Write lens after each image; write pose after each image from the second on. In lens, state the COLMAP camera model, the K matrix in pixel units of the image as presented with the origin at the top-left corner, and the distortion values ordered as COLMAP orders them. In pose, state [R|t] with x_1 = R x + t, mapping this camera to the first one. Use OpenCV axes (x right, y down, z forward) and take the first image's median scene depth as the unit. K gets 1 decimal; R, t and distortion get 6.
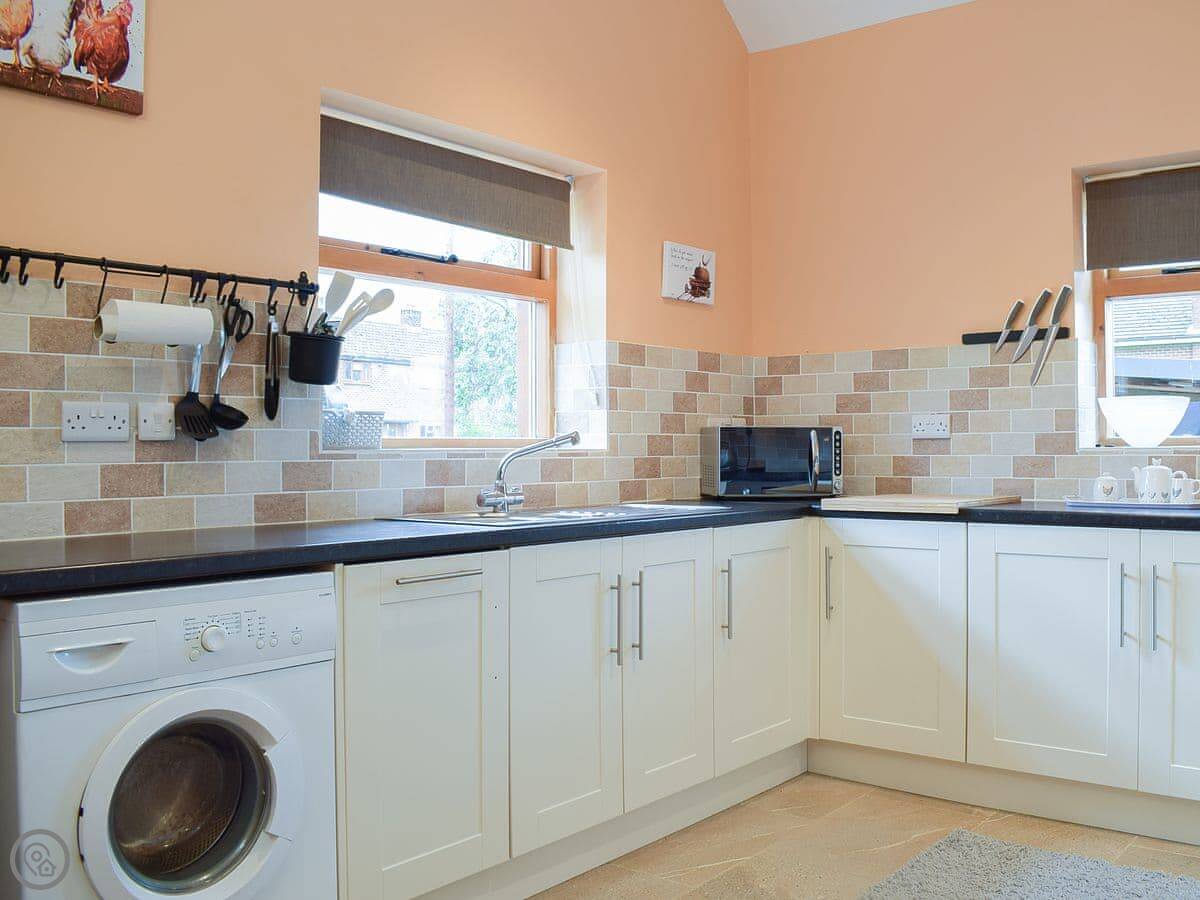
lens RADIAL K [[1206.1, 0, 599.5], [0, 1206.1, 452.9], [0, 0, 1]] dist [-0.021151, 0.000000]
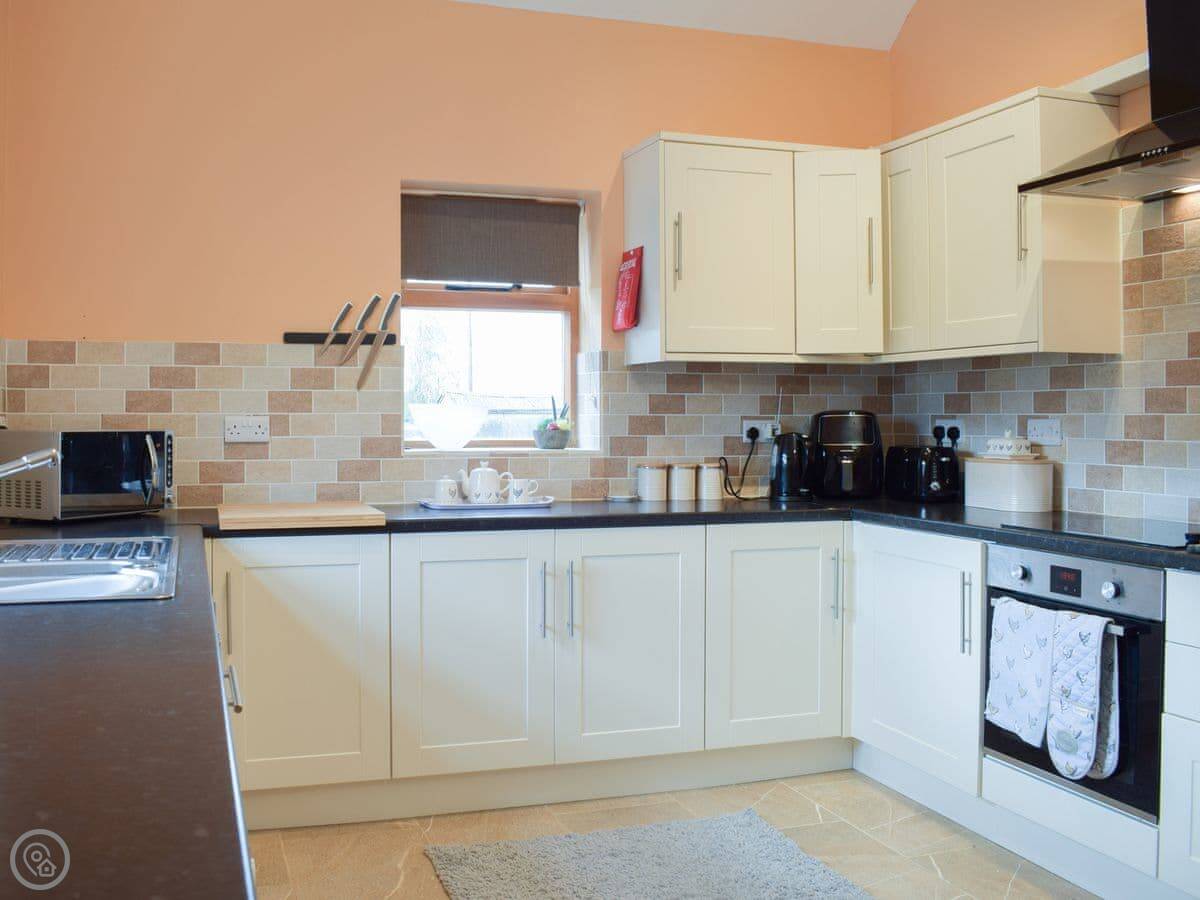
lens RADIAL K [[1206.1, 0, 599.4], [0, 1206.1, 445.0], [0, 0, 1]] dist [-0.021151, 0.000000]
pose [[0.556691, -0.015204, 0.830581, -0.361934], [0.000144, 0.999834, 0.018206, -0.028168], [-0.830720, -0.010015, 0.556601, 0.277119]]
